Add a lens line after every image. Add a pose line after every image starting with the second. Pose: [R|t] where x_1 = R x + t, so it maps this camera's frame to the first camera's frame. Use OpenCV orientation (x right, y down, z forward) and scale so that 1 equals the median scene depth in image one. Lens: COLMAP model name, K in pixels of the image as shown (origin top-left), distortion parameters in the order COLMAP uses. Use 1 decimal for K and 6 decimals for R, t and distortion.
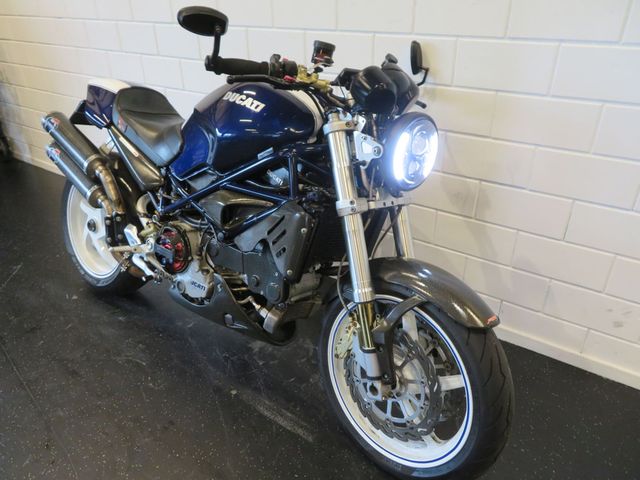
lens RADIAL K [[460.8, 0, 313.2], [0, 460.8, 236.3], [0, 0, 1]] dist [-0.010440, 0.016956]
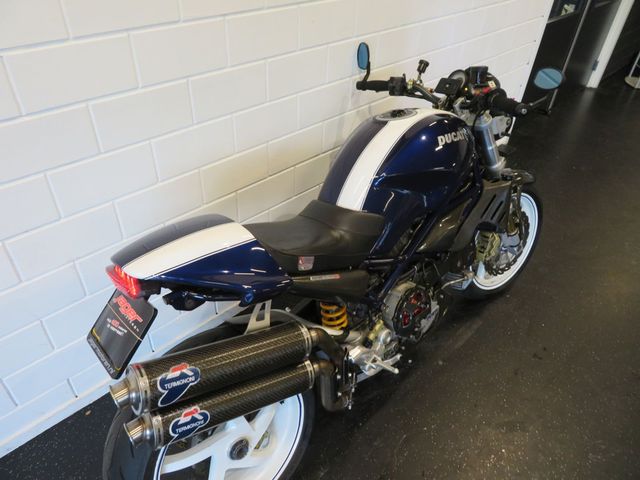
lens RADIAL K [[460.8, 0, 318.9], [0, 460.8, 237.8], [0, 0, 1]] dist [-0.010440, 0.016956]
pose [[0.170697, -0.589284, 0.789688, -1.025868], [0.430061, 0.765639, 0.478377, -0.649619], [-0.886516, 0.257956, 0.384120, 0.765685]]
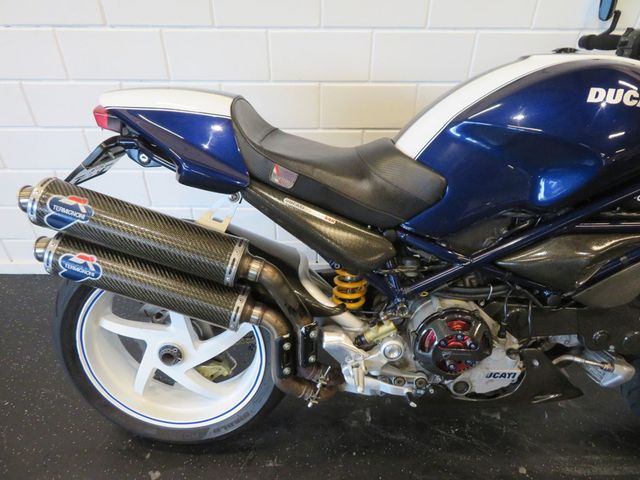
lens RADIAL K [[460.8, 0, 314.8], [0, 460.8, 239.1], [0, 0, 1]] dist [-0.010440, 0.016956]
pose [[0.809589, -0.338076, 0.479864, -0.729008], [0.263448, 0.939801, 0.217644, -0.304723], [-0.524557, -0.049783, 0.849918, 0.563527]]
